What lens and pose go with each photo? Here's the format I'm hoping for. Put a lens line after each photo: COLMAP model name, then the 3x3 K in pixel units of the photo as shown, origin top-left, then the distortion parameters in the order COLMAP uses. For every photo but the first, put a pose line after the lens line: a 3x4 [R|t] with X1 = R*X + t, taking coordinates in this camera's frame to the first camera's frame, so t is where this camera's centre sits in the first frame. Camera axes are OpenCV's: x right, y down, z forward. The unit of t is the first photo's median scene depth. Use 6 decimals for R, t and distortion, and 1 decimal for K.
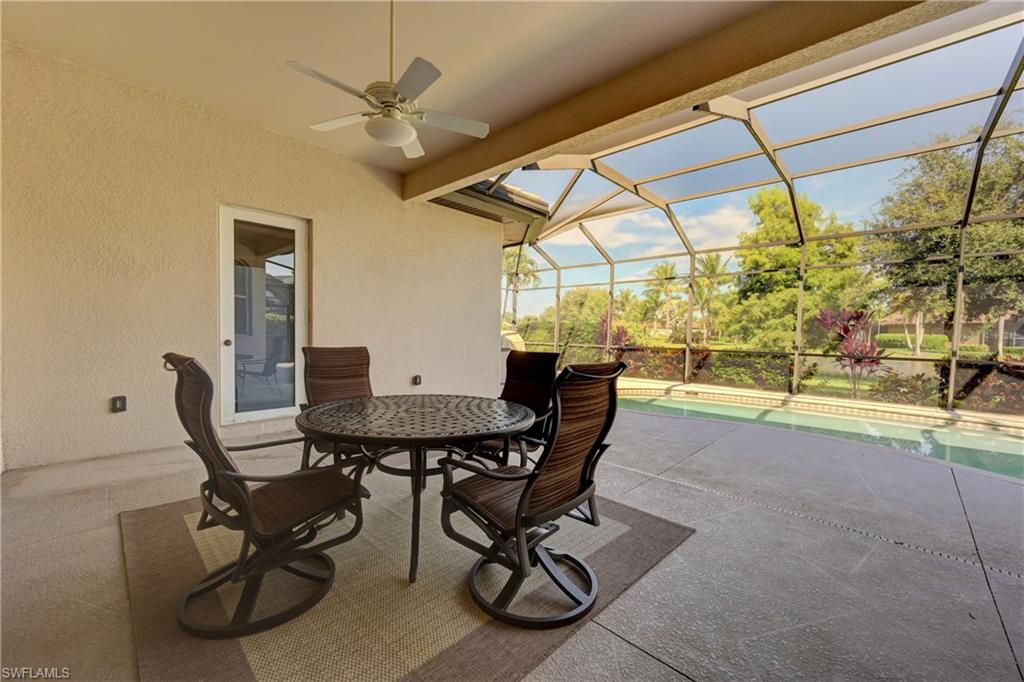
lens RADIAL K [[406.6, 0, 508.7], [0, 406.6, 344.9], [0, 0, 1]] dist [-0.004522, -0.000538]
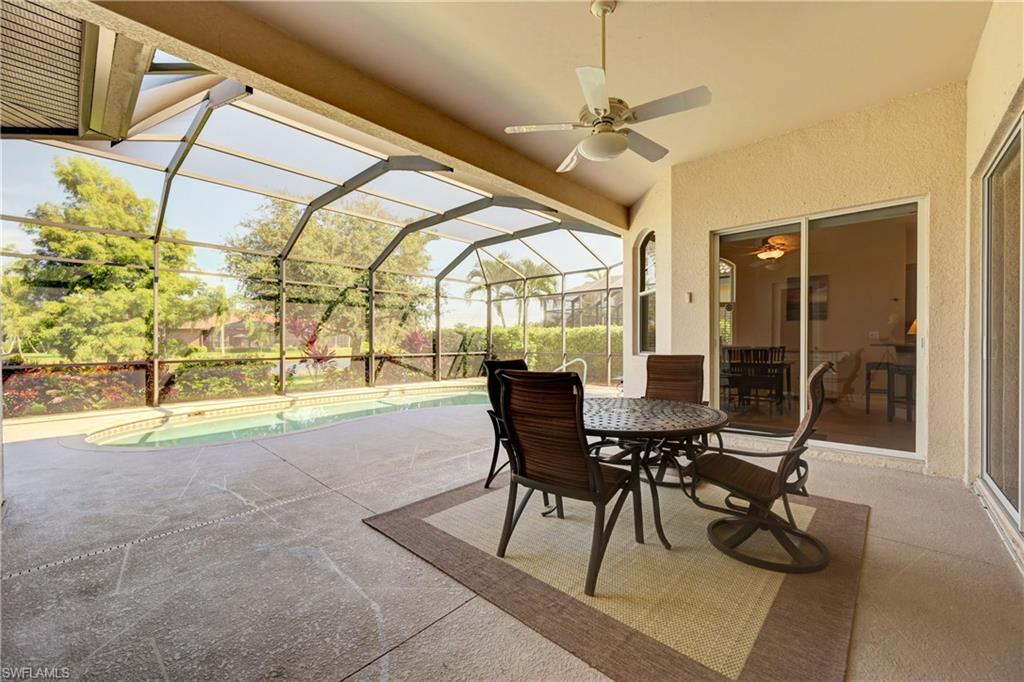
lens RADIAL K [[406.6, 0, 513.0], [0, 406.6, 344.6], [0, 0, 1]] dist [-0.004522, -0.000538]
pose [[-0.019652, -0.025722, 0.999476, -0.375732], [0.035431, 0.999023, 0.026407, -0.020078], [-0.999179, 0.035932, -0.018722, 0.362517]]
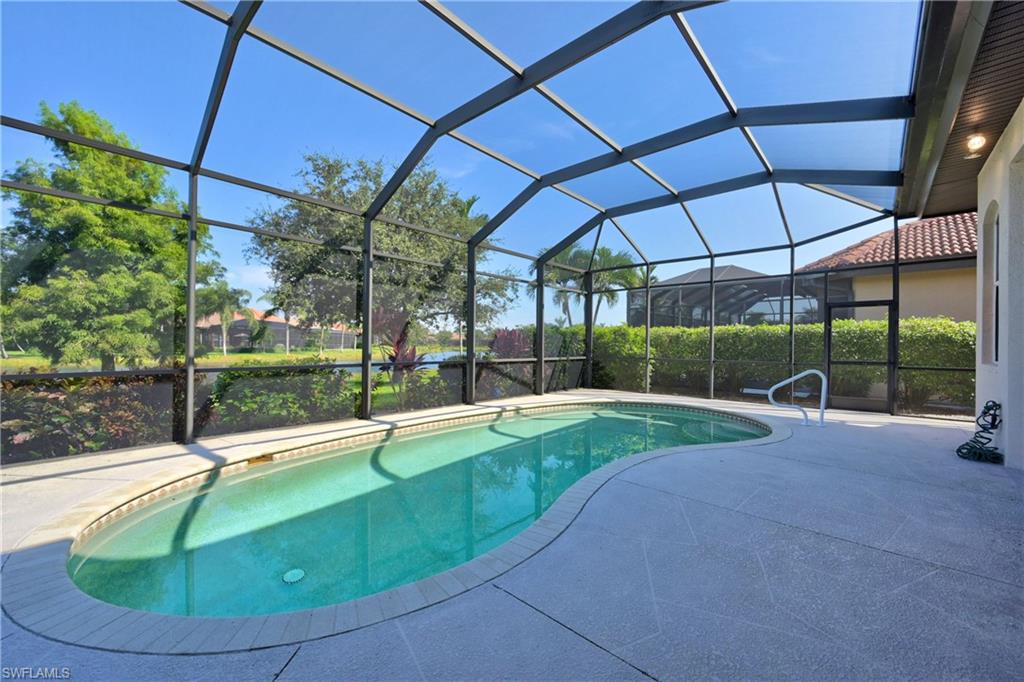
lens RADIAL K [[406.6, 0, 508.6], [0, 406.6, 345.3], [0, 0, 1]] dist [-0.004522, -0.000538]
pose [[-0.025783, -0.020151, 0.999464, -0.042739], [0.024405, 0.999486, 0.020781, -0.020538], [-0.999370, 0.024928, -0.025278, 0.699829]]
